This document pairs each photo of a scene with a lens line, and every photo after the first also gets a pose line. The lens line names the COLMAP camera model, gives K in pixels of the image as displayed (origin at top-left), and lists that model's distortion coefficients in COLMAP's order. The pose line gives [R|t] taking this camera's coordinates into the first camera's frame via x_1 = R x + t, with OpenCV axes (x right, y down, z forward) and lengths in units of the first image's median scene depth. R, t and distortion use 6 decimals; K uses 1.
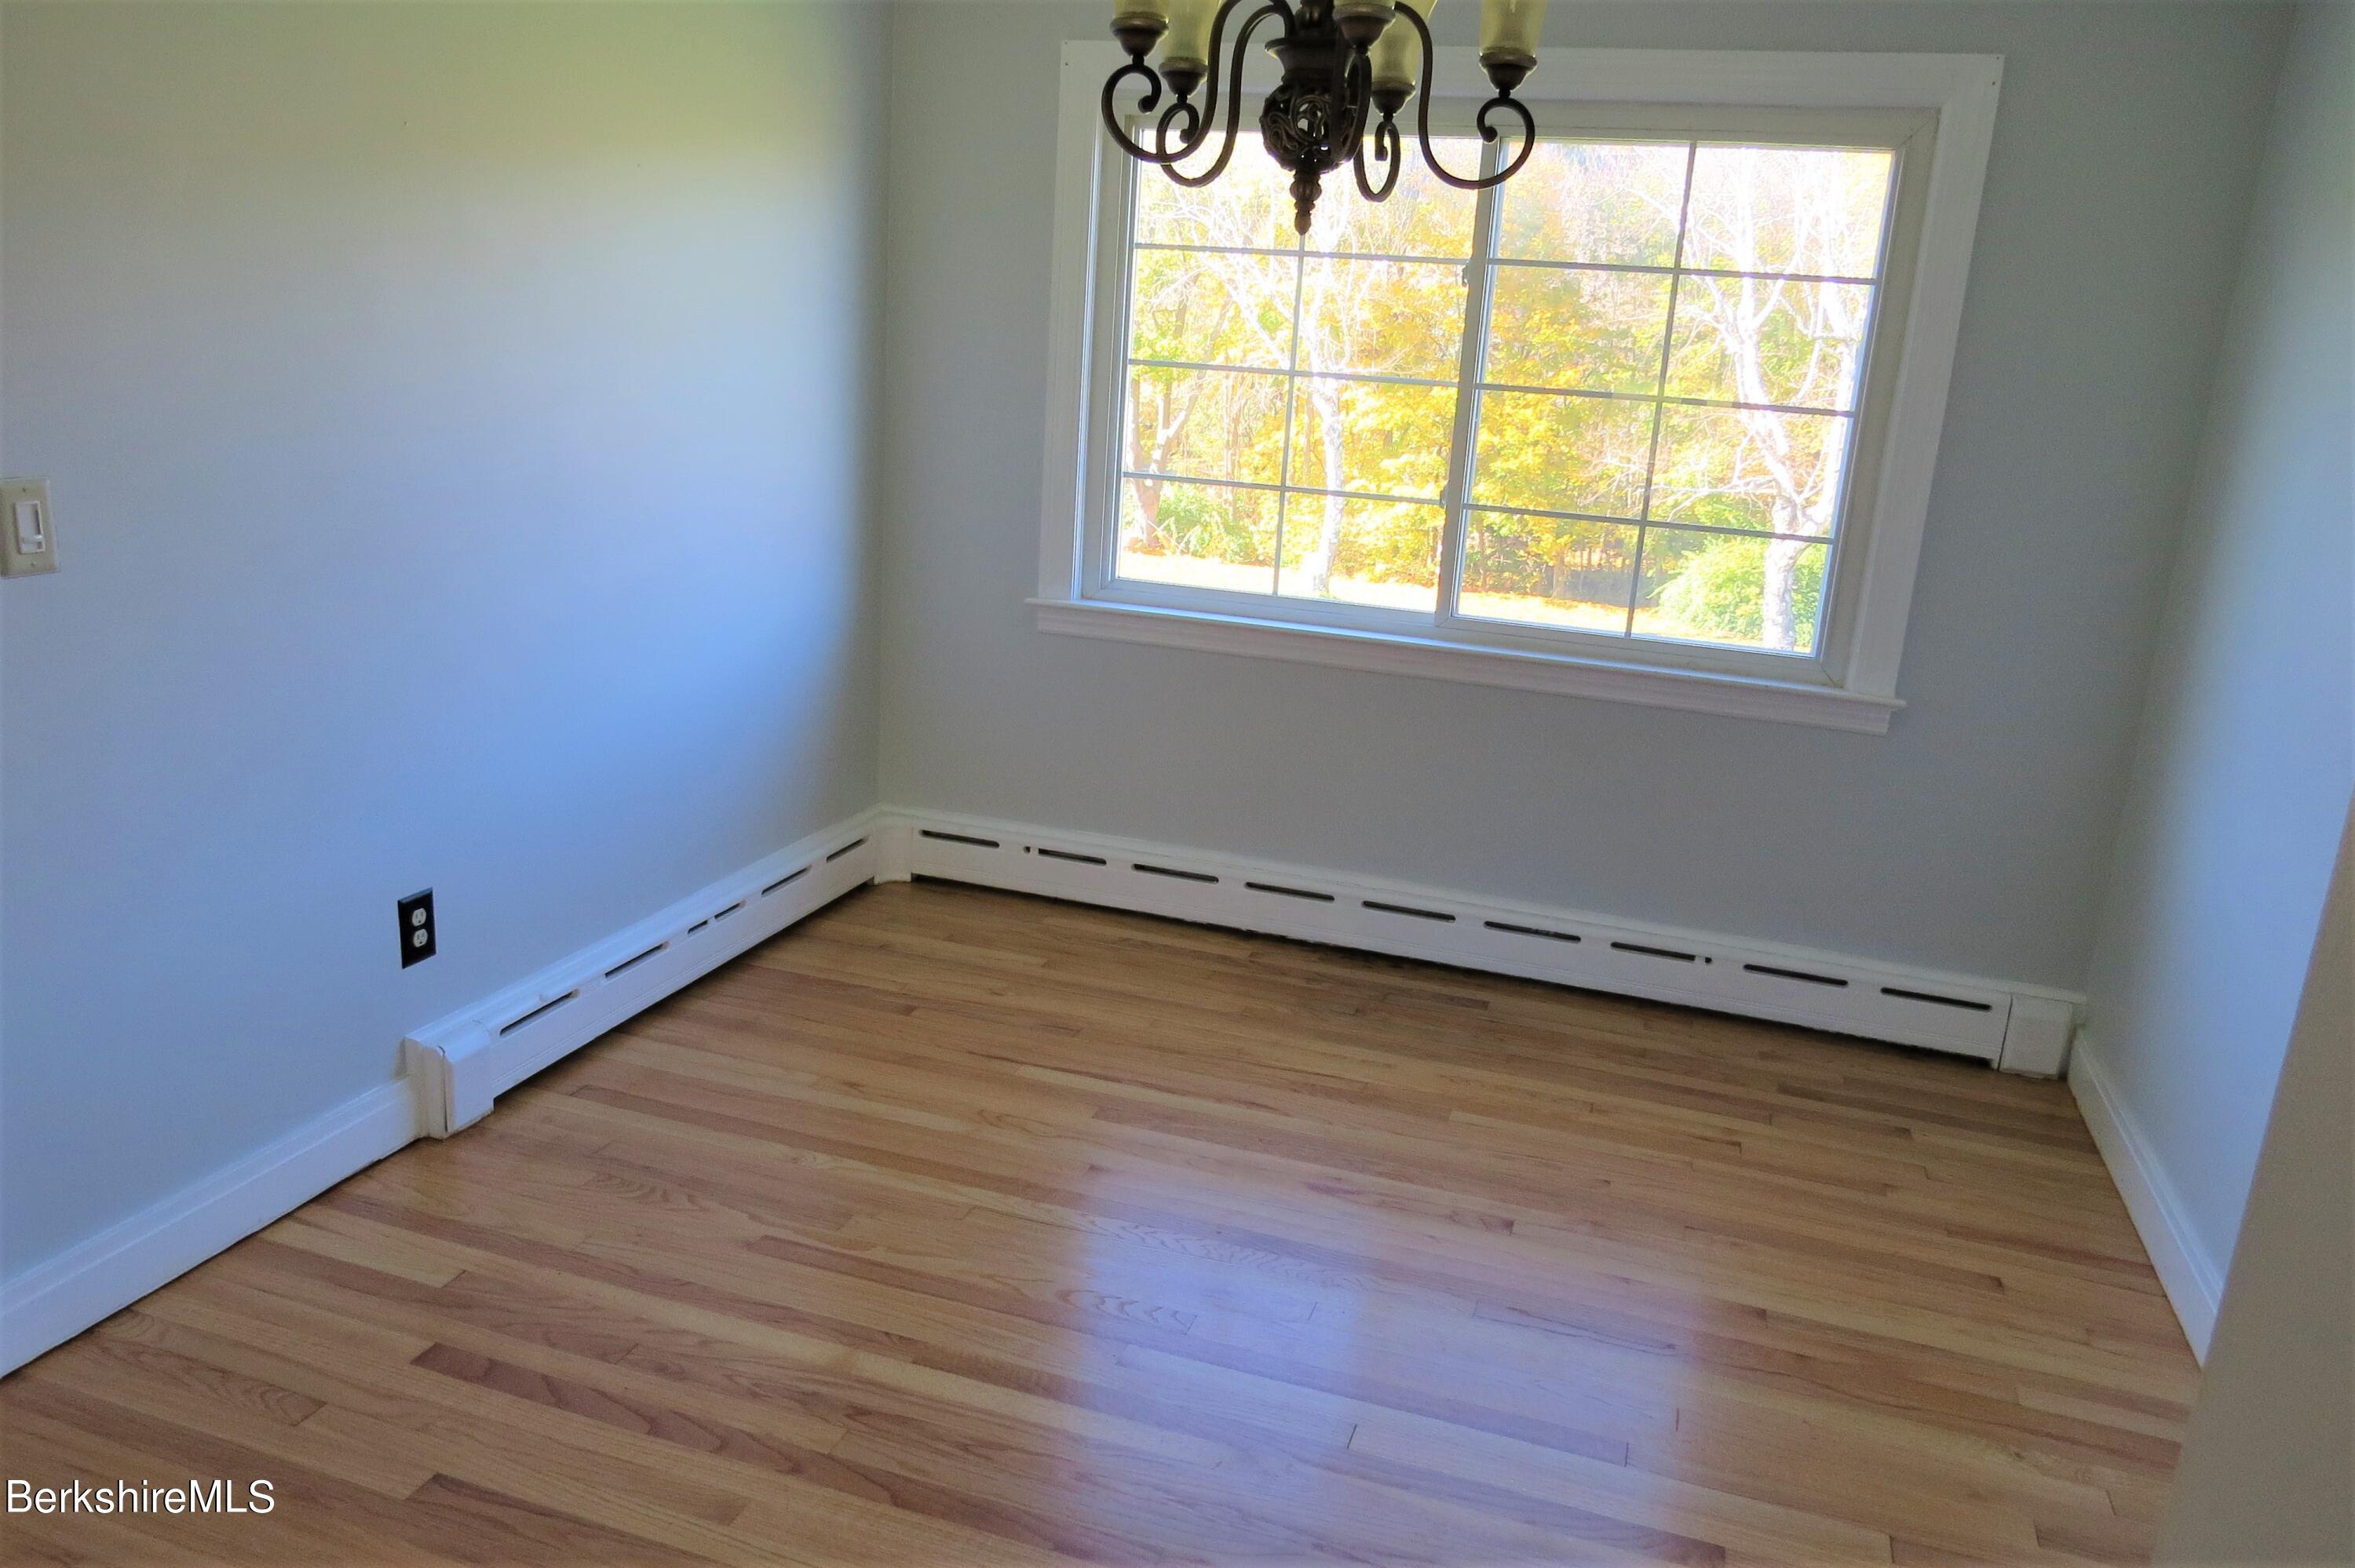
lens RADIAL K [[1684.3, 0, 1176.2], [0, 1684.3, 787.3], [0, 0, 1]] dist [-0.026445, 0.014080]
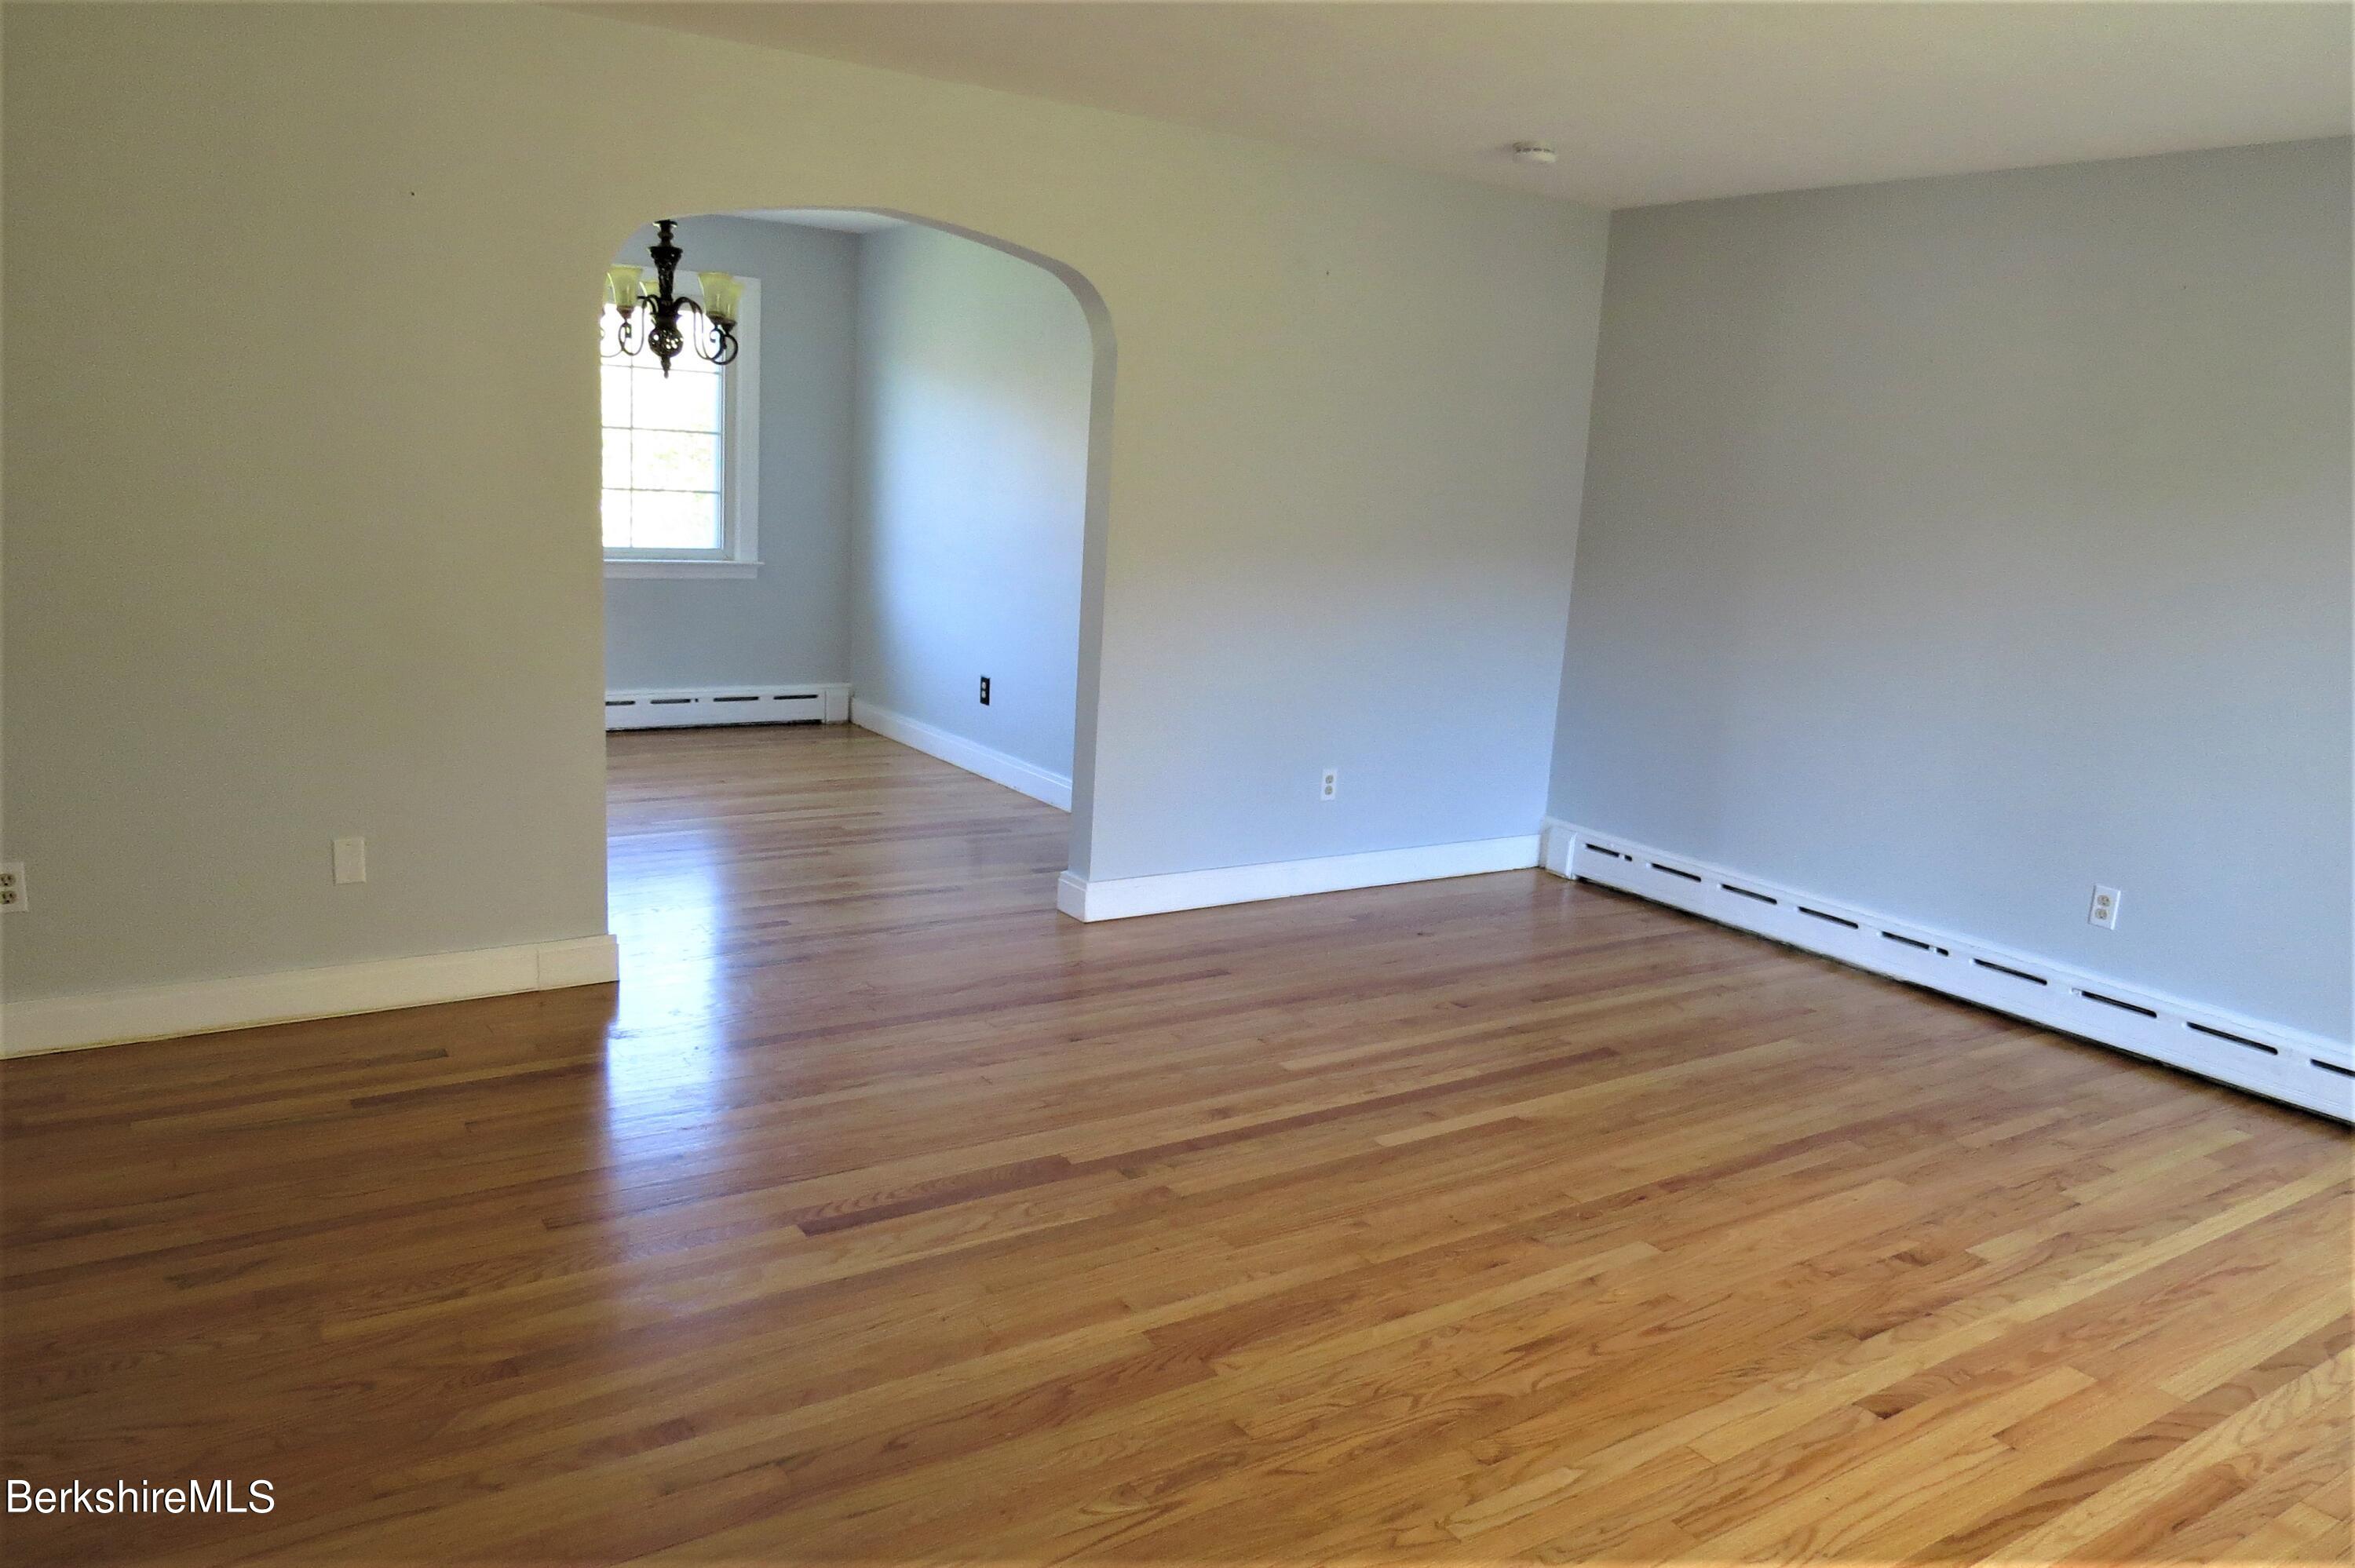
lens RADIAL K [[1684.3, 0, 1168.8], [0, 1684.3, 799.6], [0, 0, 1]] dist [-0.026445, 0.014080]
pose [[0.614394, -0.194537, 0.764641, -0.985872], [0.184901, 0.977640, 0.100158, 0.130712], [-0.767028, 0.079847, 0.636626, -0.792211]]
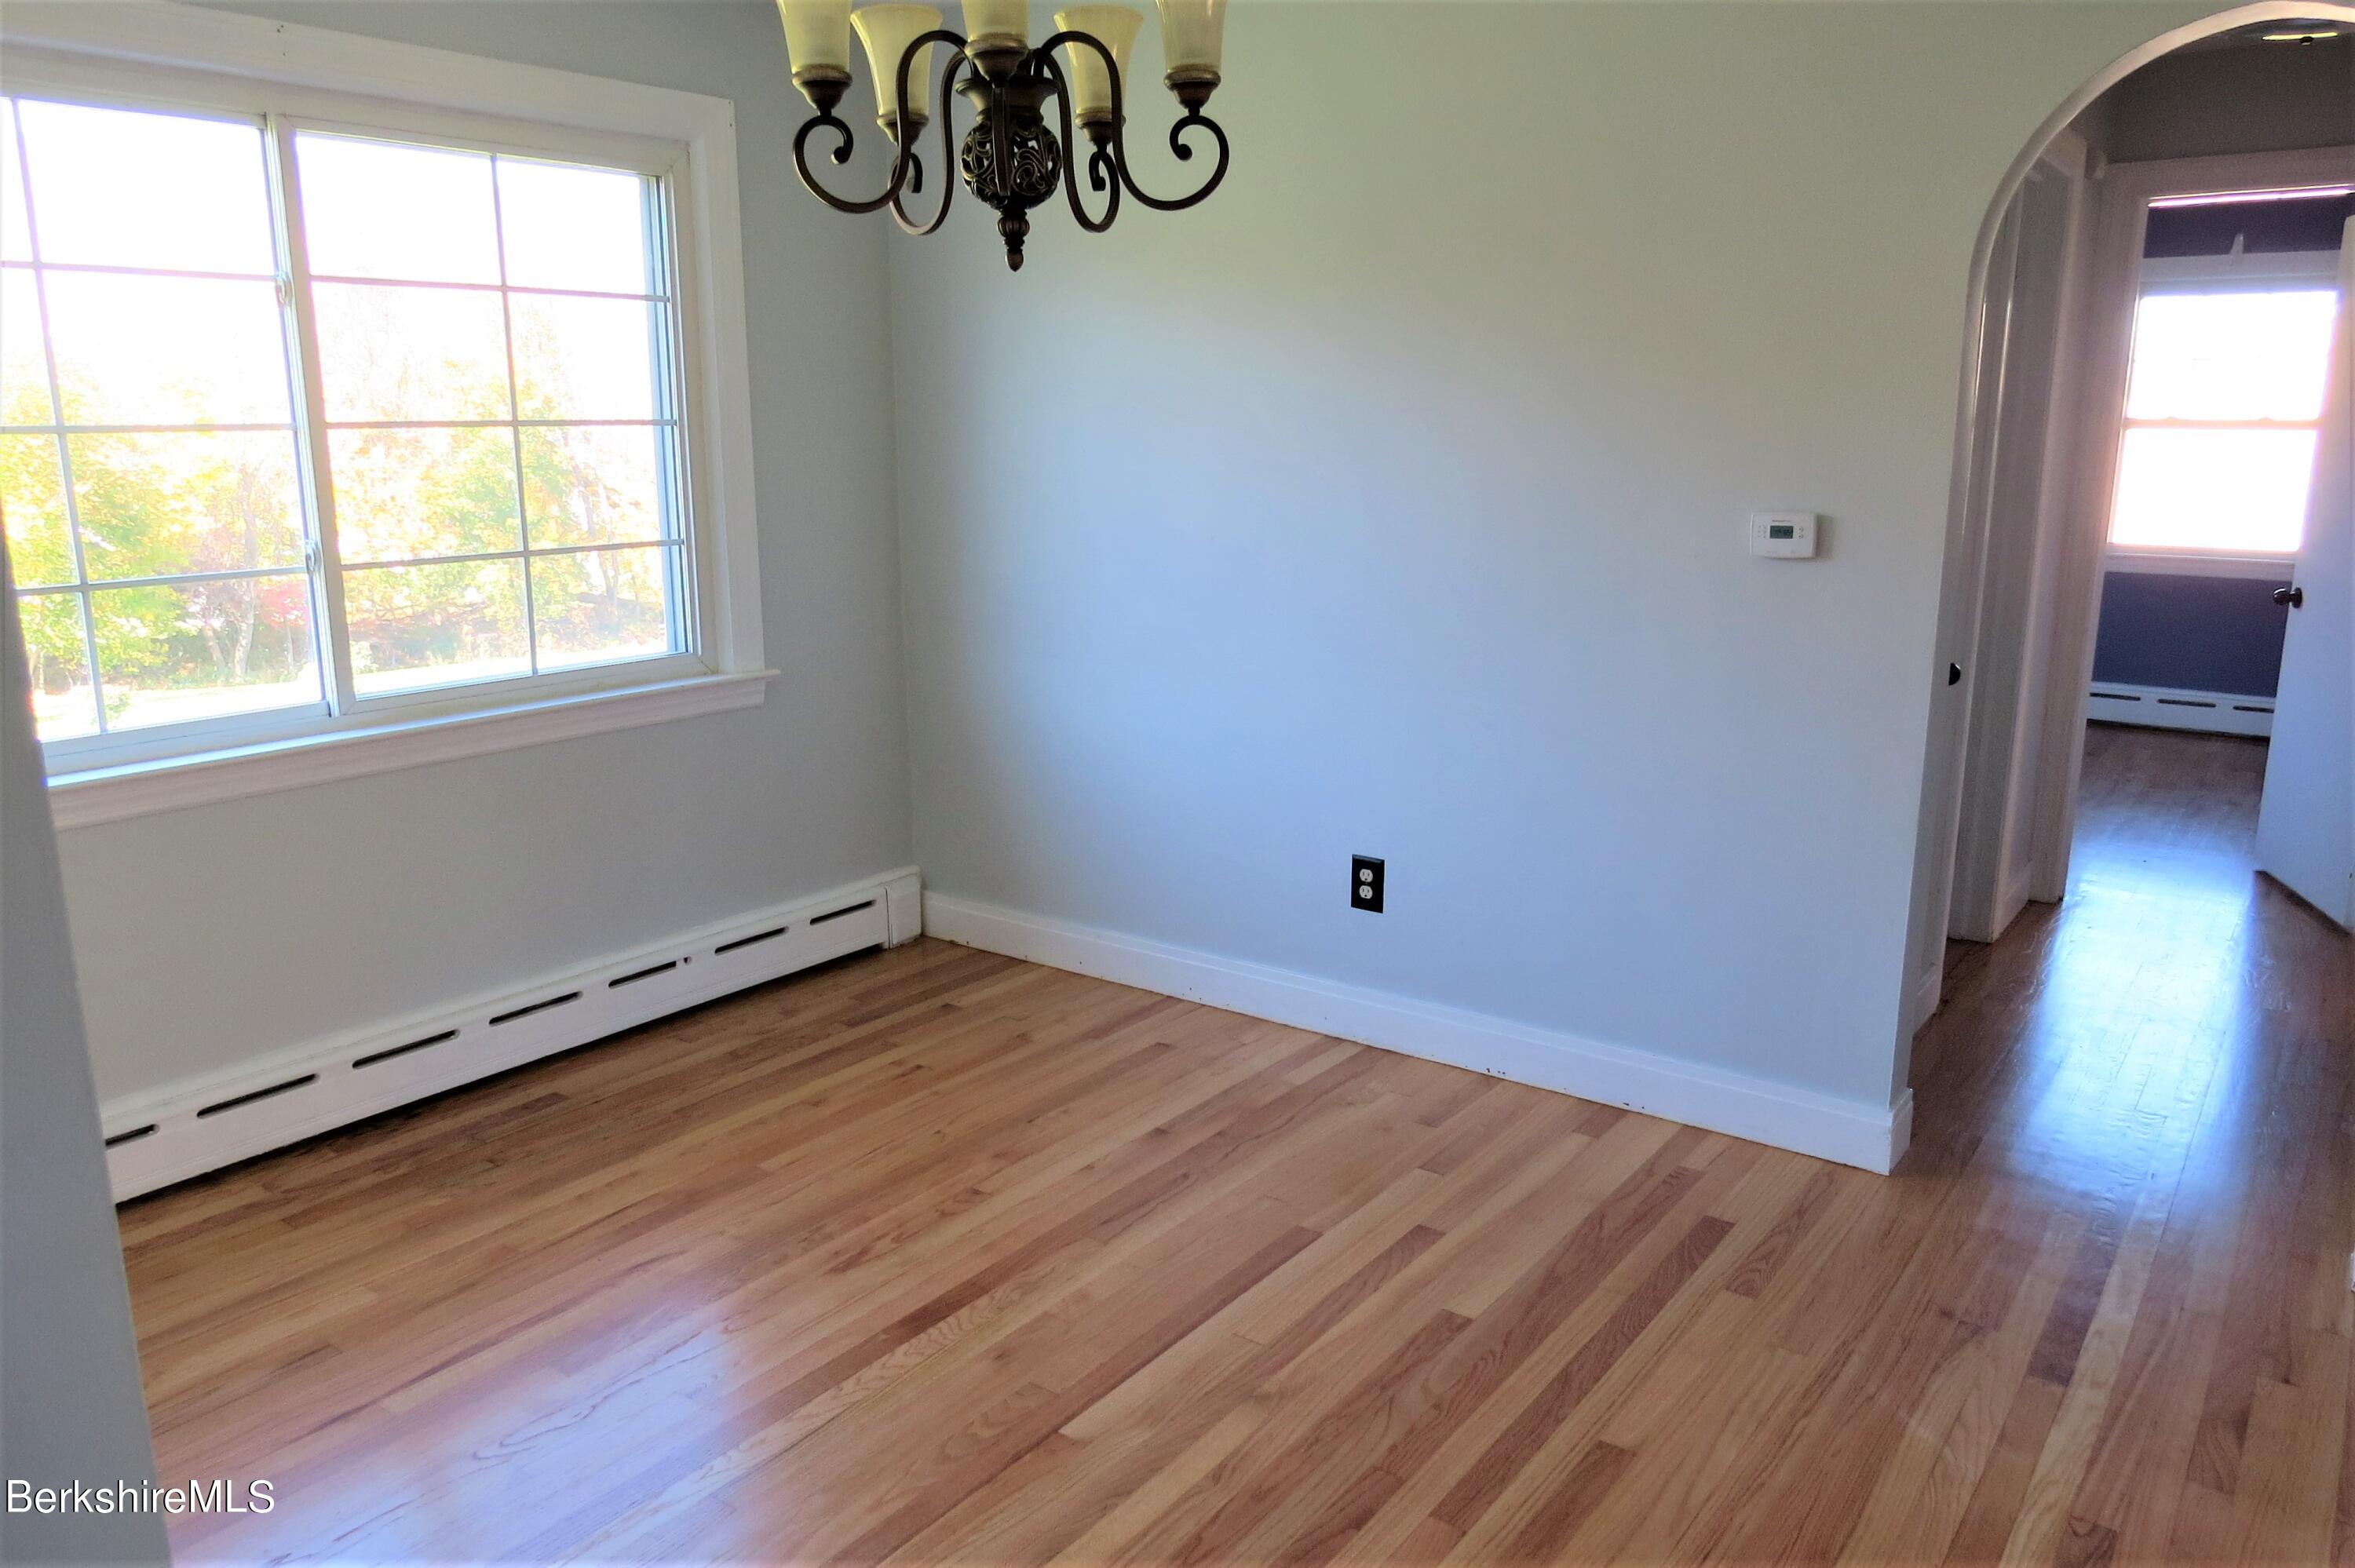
lens RADIAL K [[1684.3, 0, 1170.2], [0, 1684.3, 786.0], [0, 0, 1]] dist [-0.026445, 0.014080]
pose [[0.313294, -0.272232, 0.909801, -0.525516], [0.267329, 0.944571, 0.190580, -0.120997], [-0.911253, 0.183508, 0.368703, 0.354564]]
